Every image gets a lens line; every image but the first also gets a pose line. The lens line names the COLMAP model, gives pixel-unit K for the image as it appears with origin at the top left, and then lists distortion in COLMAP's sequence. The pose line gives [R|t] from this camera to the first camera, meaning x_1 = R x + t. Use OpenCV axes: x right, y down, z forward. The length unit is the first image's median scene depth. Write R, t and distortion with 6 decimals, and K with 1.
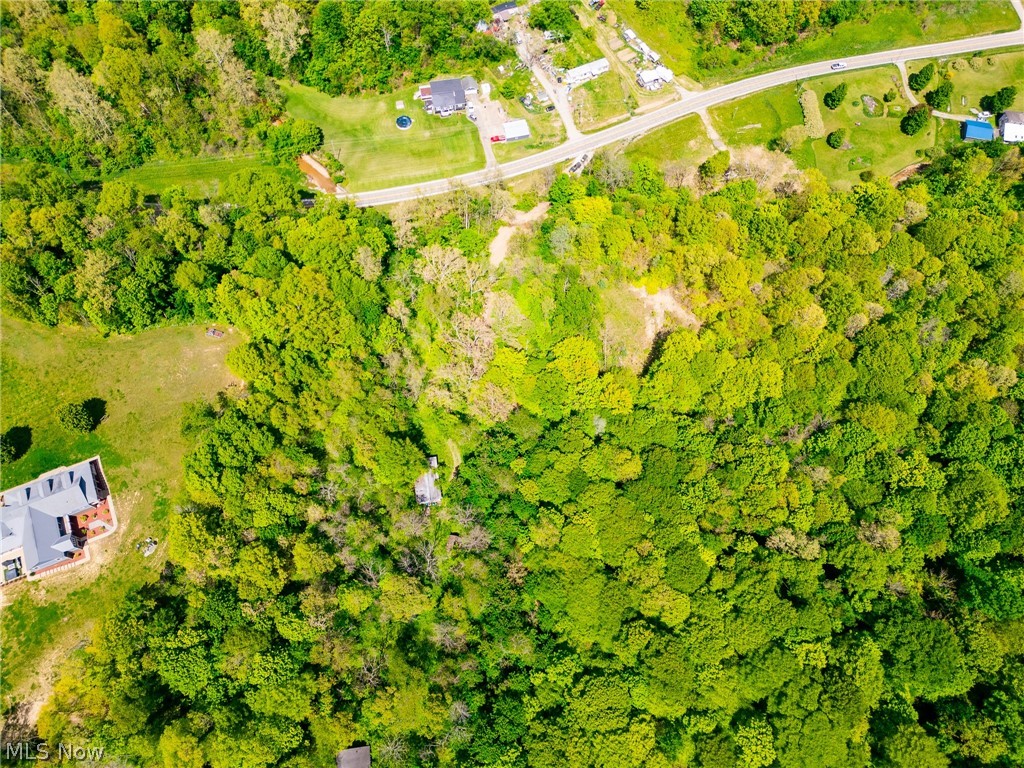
lens RADIAL K [[722.6, 0, 512.4], [0, 722.6, 378.6], [0, 0, 1]] dist [0.067668, -0.055863]
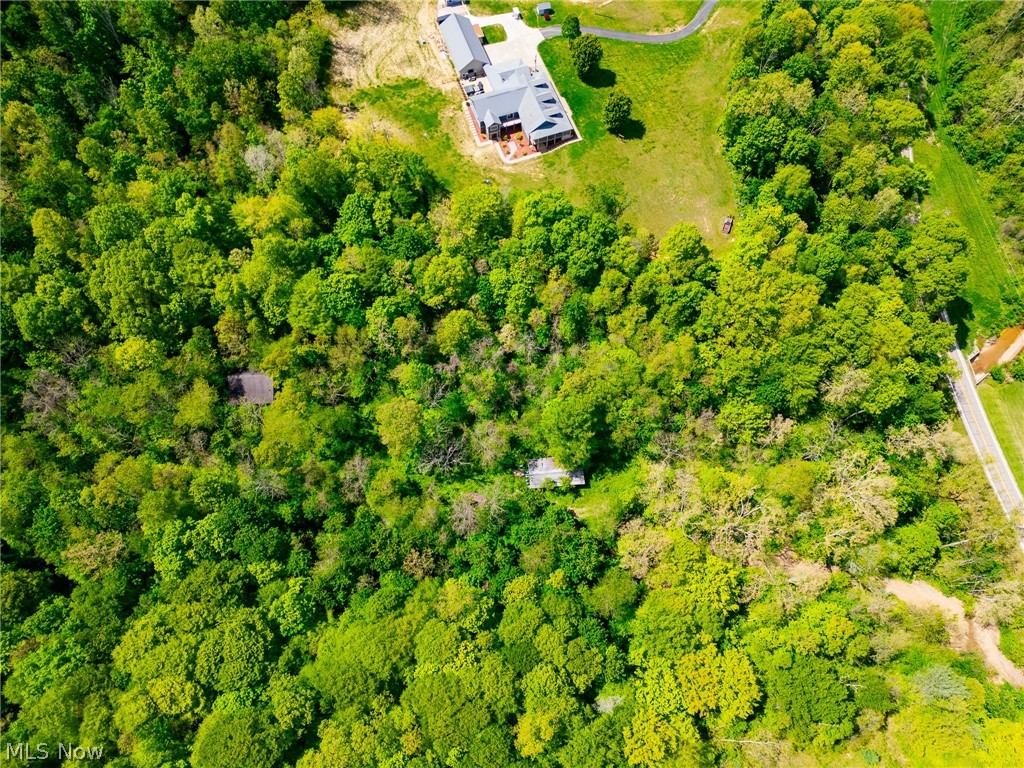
lens RADIAL K [[722.6, 0, 512.4], [0, 722.6, 378.6], [0, 0, 1]] dist [0.067668, -0.055863]
pose [[-0.076597, 0.901717, -0.425486, 0.157068], [-0.916903, 0.103940, 0.385339, -0.160502], [0.391692, 0.419645, 0.818826, 0.312113]]
